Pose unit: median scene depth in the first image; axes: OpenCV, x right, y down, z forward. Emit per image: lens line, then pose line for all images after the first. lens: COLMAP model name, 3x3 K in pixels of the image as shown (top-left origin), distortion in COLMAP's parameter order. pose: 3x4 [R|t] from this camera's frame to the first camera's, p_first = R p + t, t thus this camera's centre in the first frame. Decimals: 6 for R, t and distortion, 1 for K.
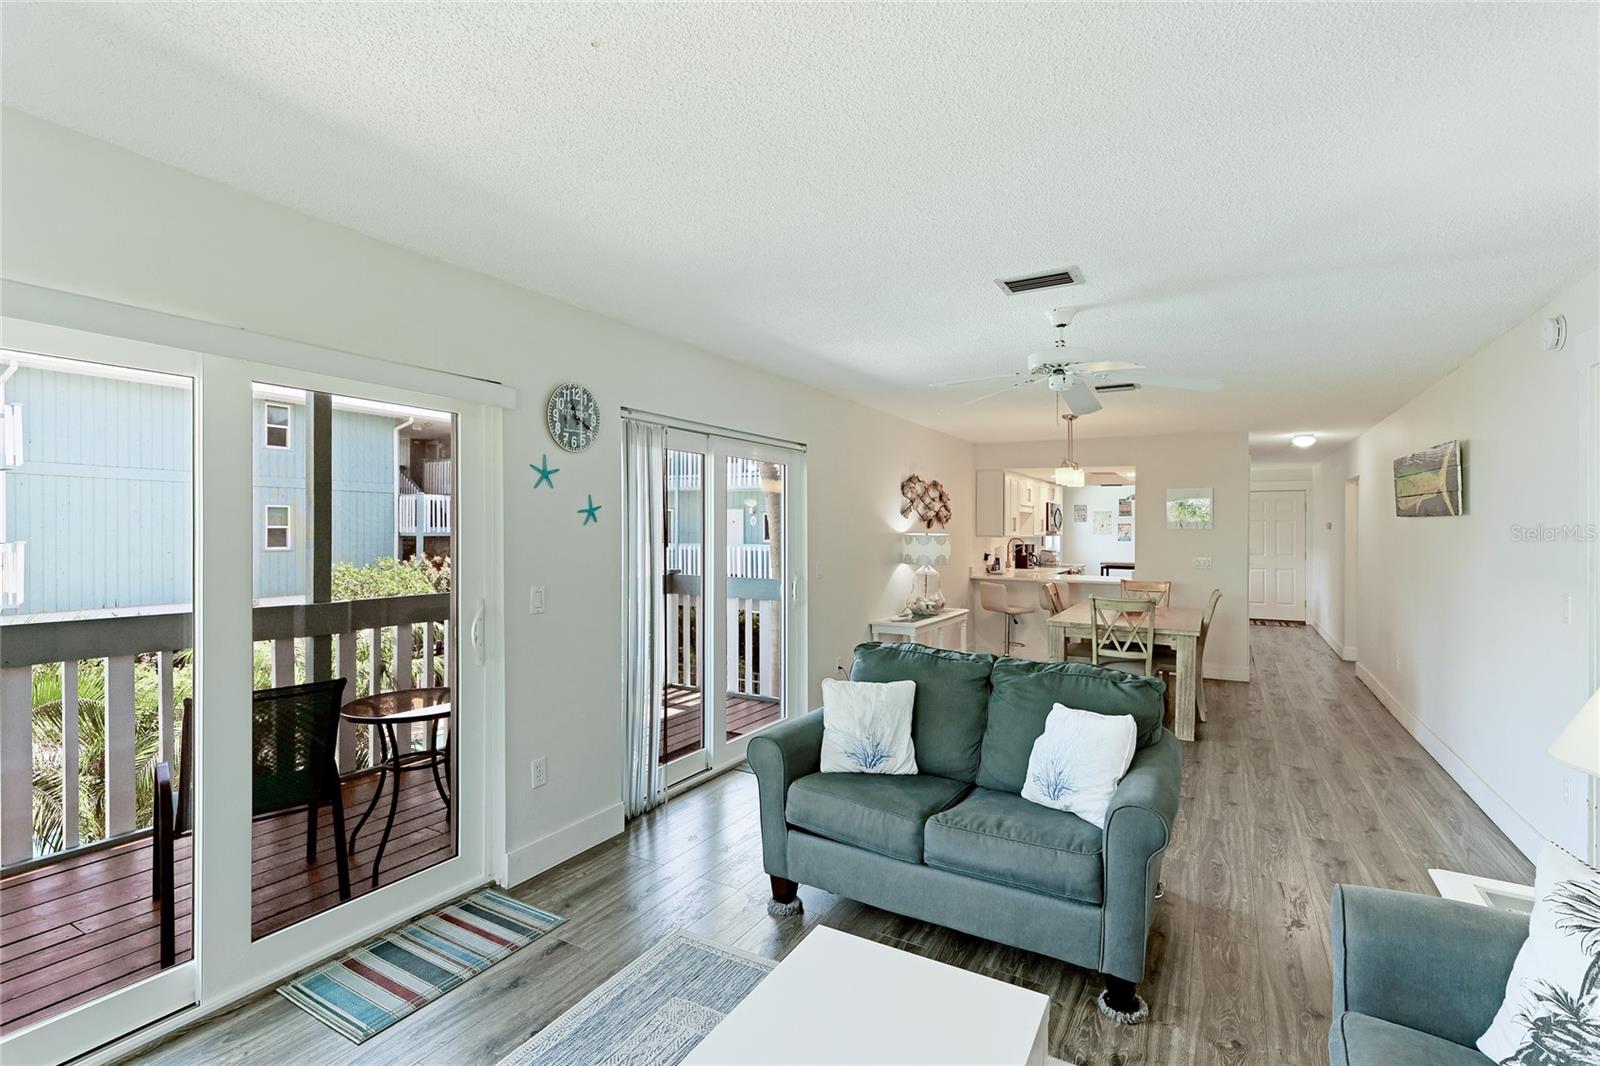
lens RADIAL K [[725.2, 0, 793.3], [0, 725.2, 520.2], [0, 0, 1]] dist [-0.002637, -0.000536]
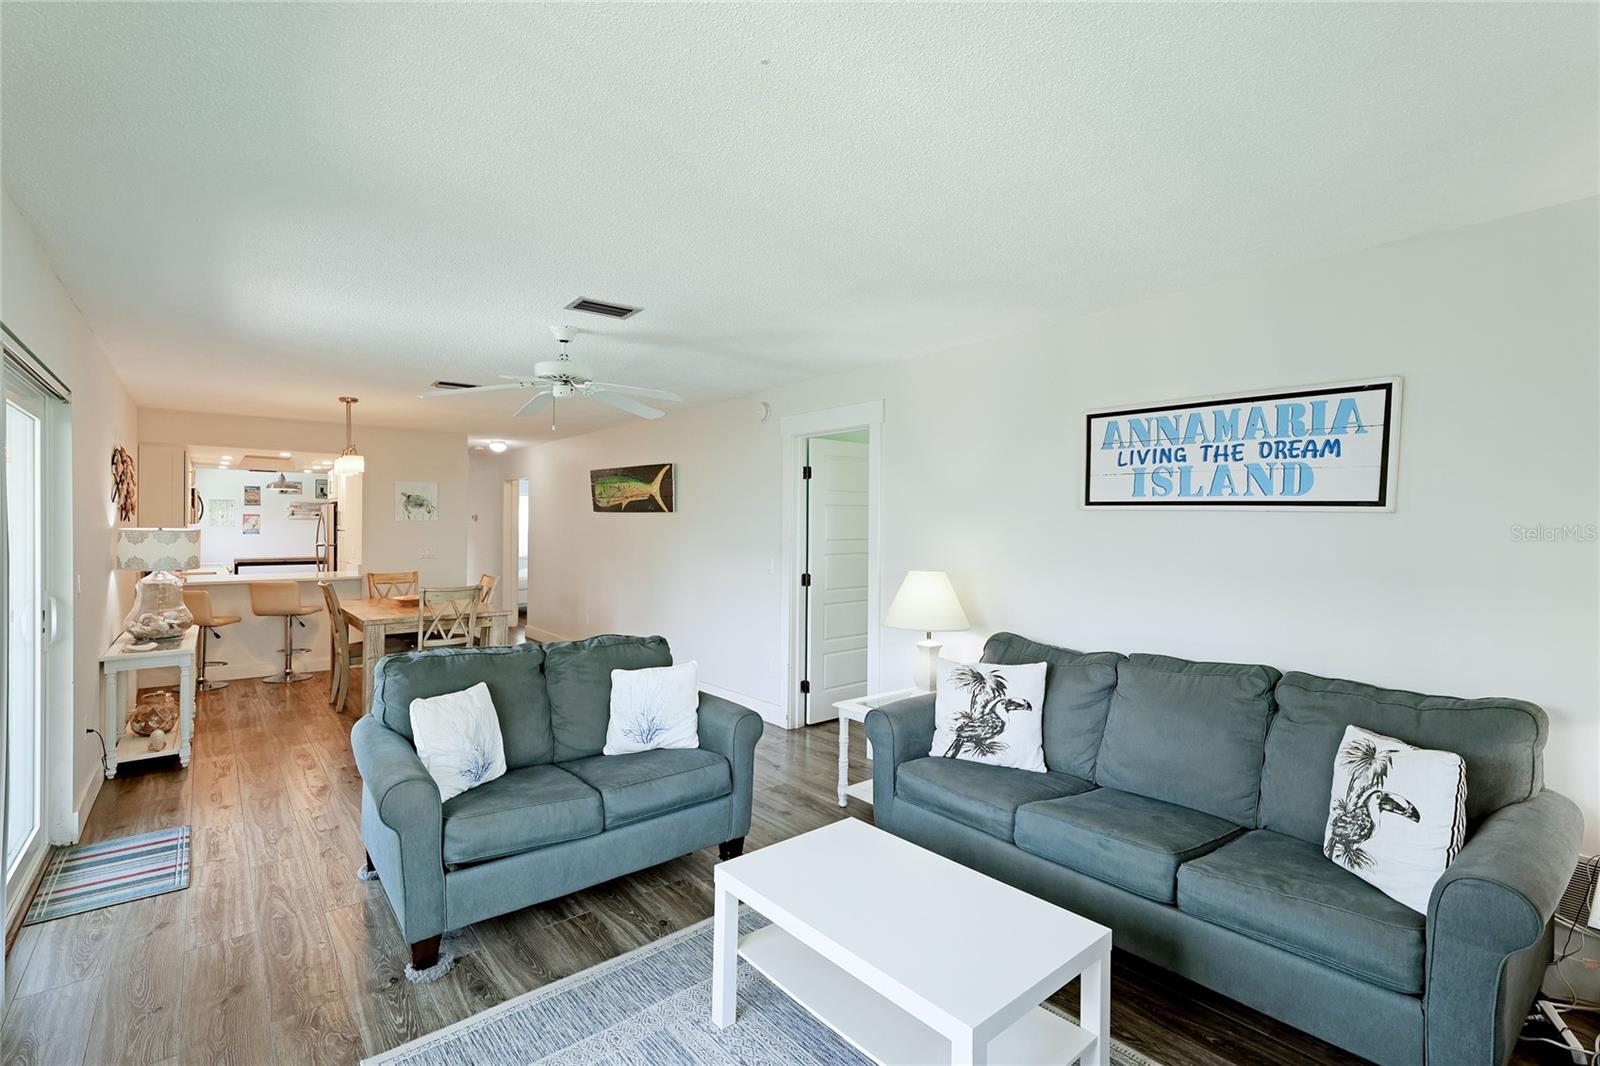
lens RADIAL K [[728.6, 0, 797.7], [0, 728.6, 526.3], [0, 0, 1]] dist [0.001338, 0.000348]
pose [[0.345927, -0.009337, 0.938215, -0.276365], [-0.011511, 0.999833, 0.014194, -0.001161], [-0.938191, -0.015710, 0.345762, 0.131301]]
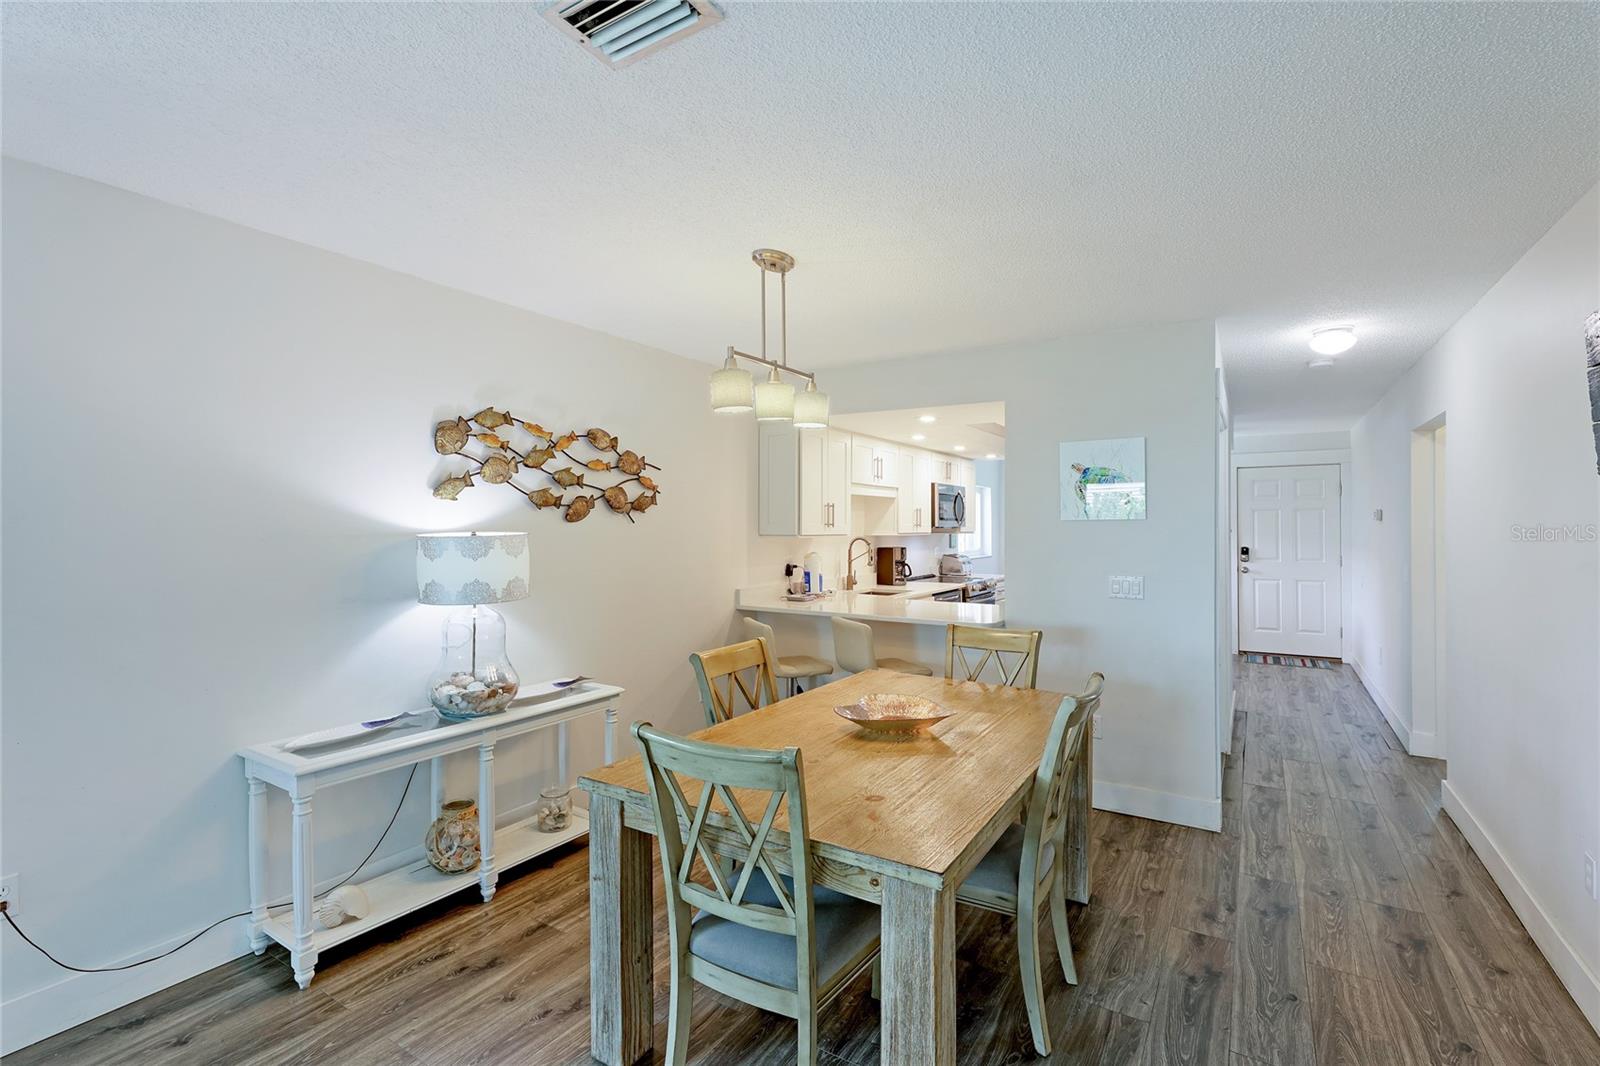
lens RADIAL K [[720.5, 0, 792.6], [0, 720.5, 522.1], [0, 0, 1]] dist [-0.000275, 0.000116]
pose [[0.999245, -0.008403, -0.037941, 0.385852], [0.008520, 0.999959, 0.002922, 0.012045], [0.037915, -0.003243, 0.999276, 0.537789]]
